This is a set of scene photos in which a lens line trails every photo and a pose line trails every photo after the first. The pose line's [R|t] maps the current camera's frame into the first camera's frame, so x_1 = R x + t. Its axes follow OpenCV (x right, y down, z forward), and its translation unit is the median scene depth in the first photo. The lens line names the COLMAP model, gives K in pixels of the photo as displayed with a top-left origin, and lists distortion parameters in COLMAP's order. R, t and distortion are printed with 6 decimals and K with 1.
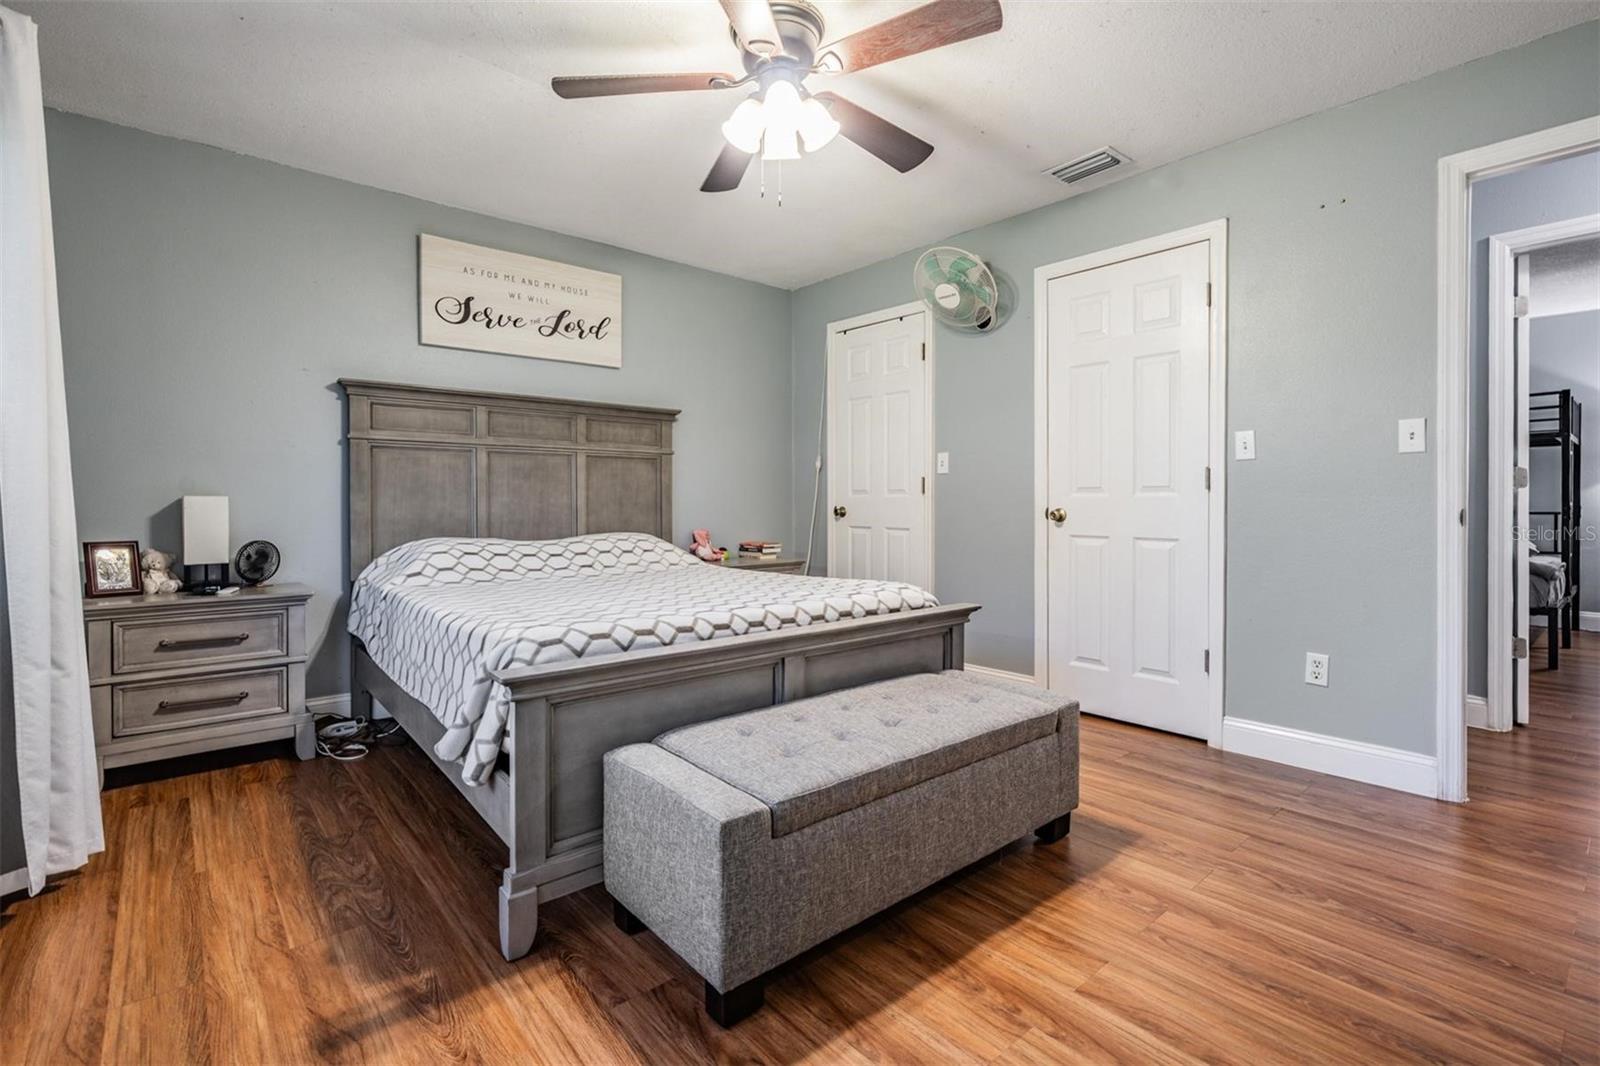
lens RADIAL K [[706.8, 0, 790.3], [0, 706.8, 509.2], [0, 0, 1]] dist [-0.002013, -0.000002]
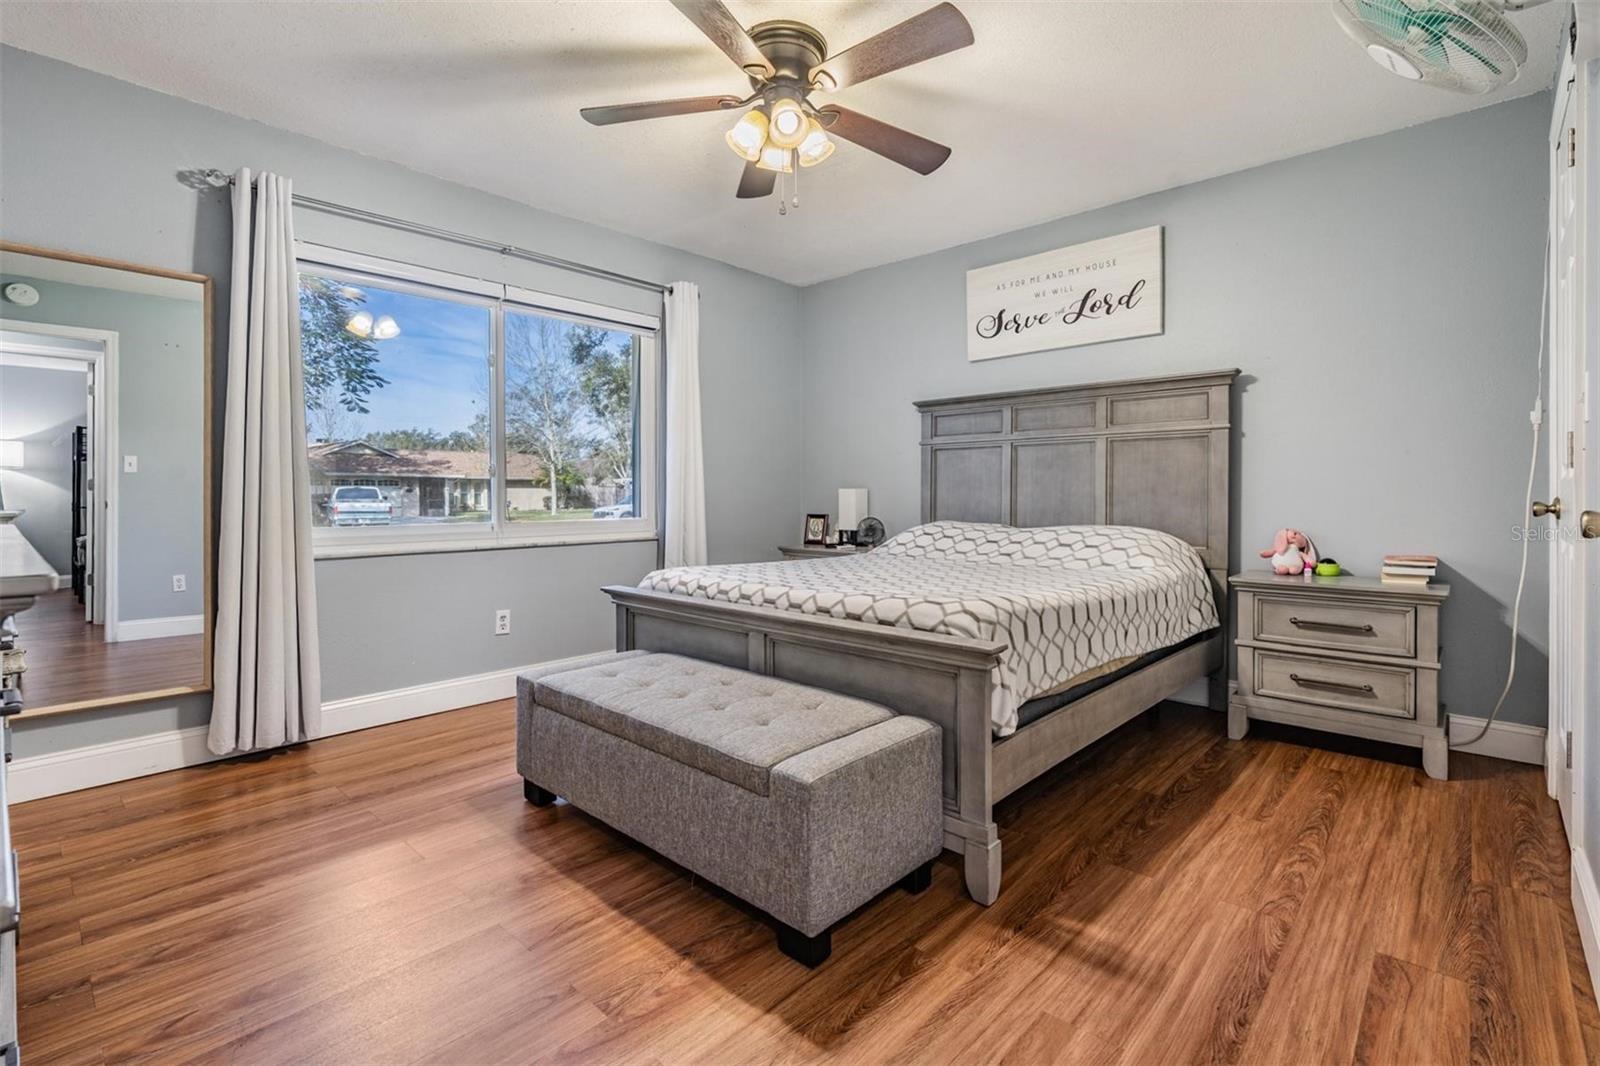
lens RADIAL K [[704.1, 0, 789.9], [0, 704.1, 499.2], [0, 0, 1]] dist [0.000056, -0.000398]
pose [[0.146920, 0.007321, -0.989121, 0.622592], [-0.006009, 0.999961, 0.006509, -0.003425], [0.989130, 0.004987, 0.146959, 0.508126]]
